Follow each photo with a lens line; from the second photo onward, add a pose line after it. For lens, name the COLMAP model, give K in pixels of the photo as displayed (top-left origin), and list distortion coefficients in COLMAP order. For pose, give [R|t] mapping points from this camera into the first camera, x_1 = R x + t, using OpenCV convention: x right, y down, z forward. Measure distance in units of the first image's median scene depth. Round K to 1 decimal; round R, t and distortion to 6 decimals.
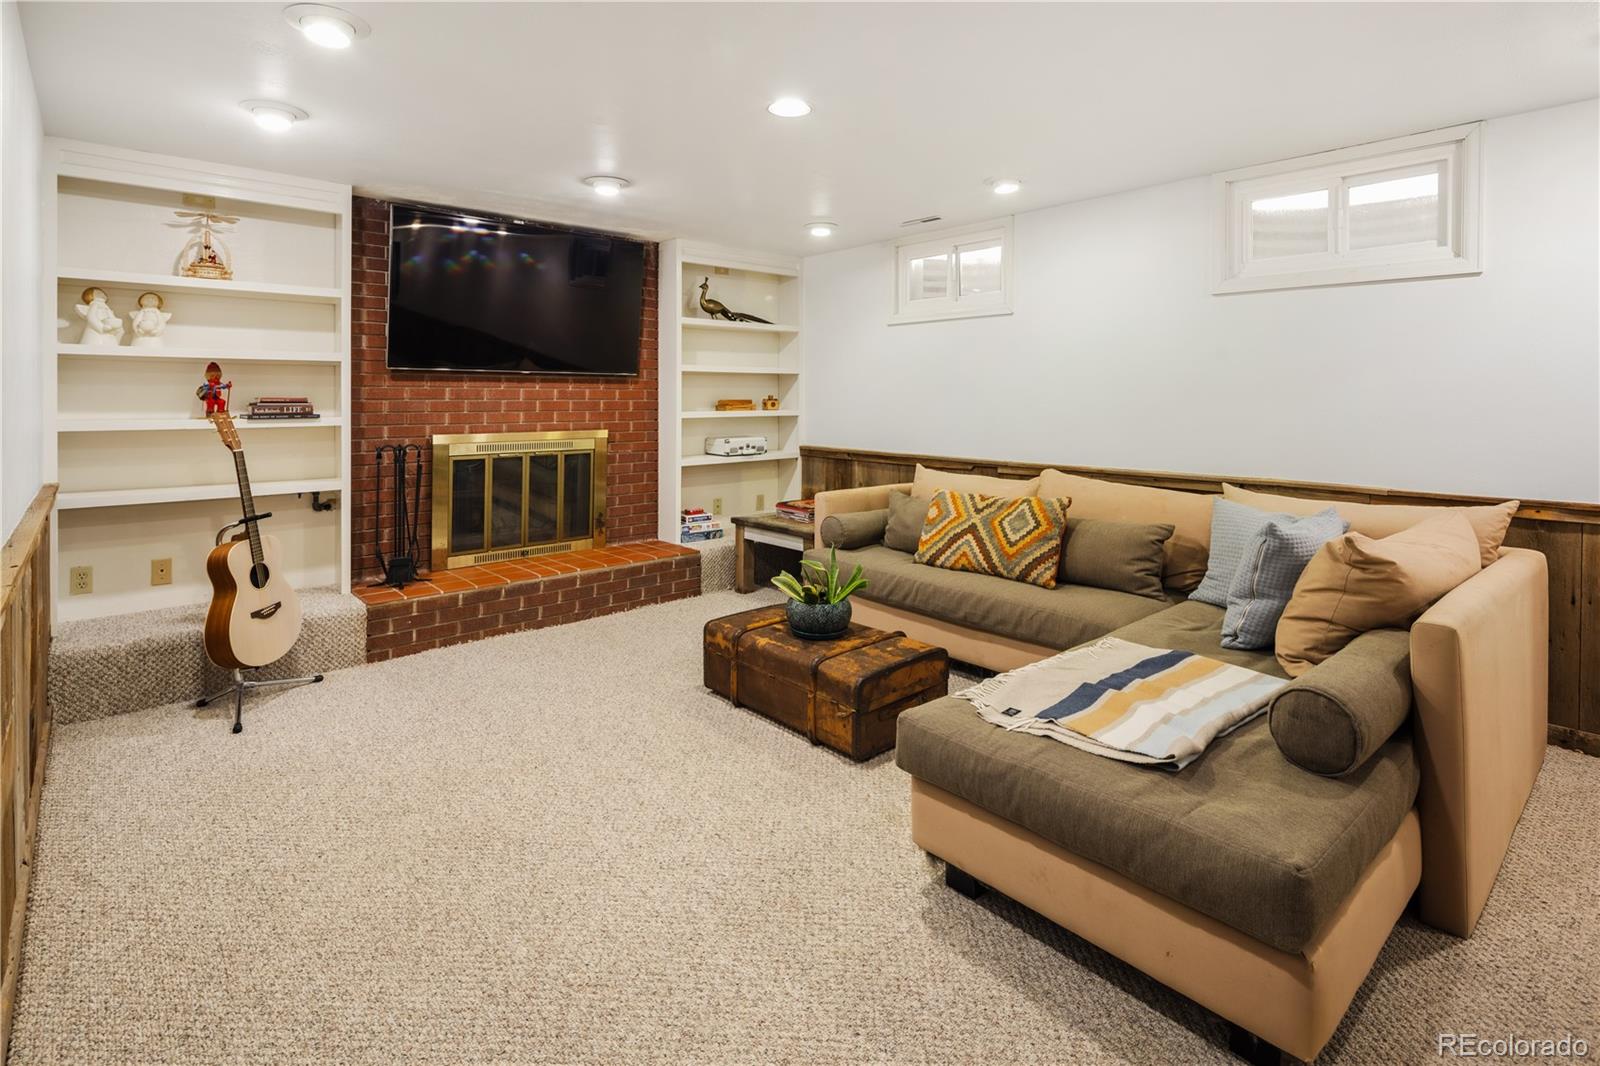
lens RADIAL K [[775.9, 0, 794.1], [0, 775.9, 405.4], [0, 0, 1]] dist [0.001096, -0.000990]
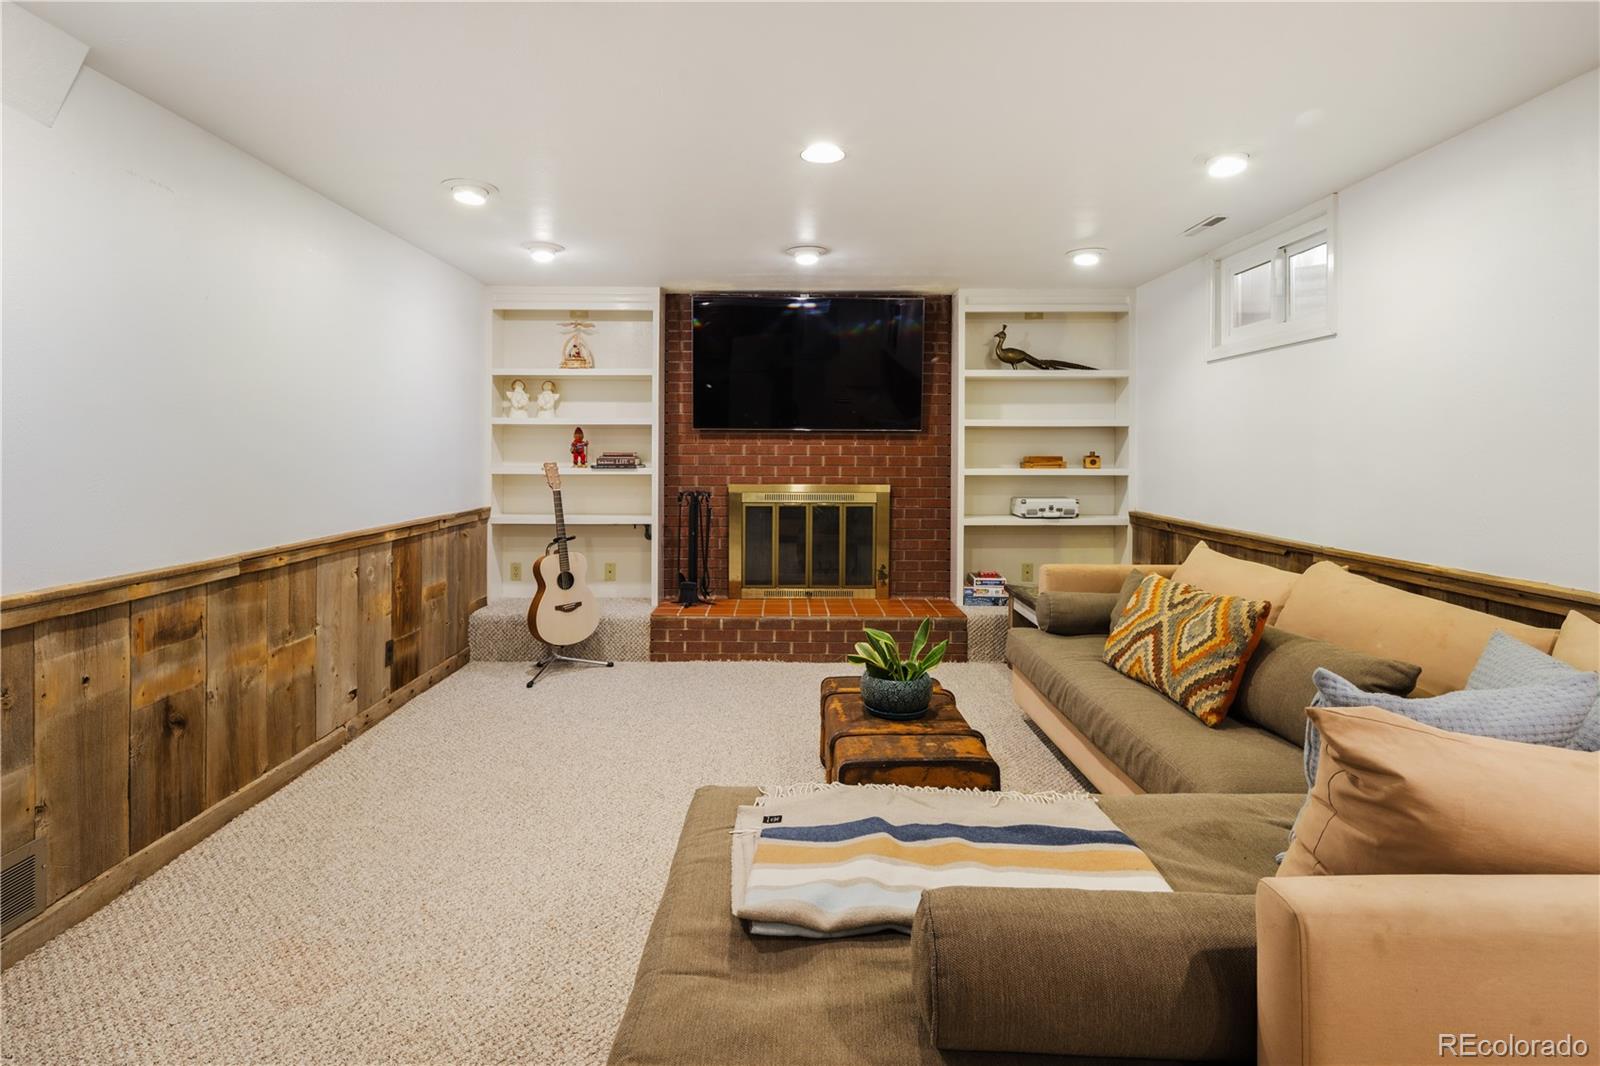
lens RADIAL K [[779.3, 0, 798.0], [0, 779.3, 455.9], [0, 0, 1]] dist [0.003097, 0.000219]
pose [[0.750217, 0.006262, -0.661162, 0.413181], [-0.010138, 0.999947, -0.002033, -0.003984], [0.661114, 0.008228, 0.750240, 0.171940]]
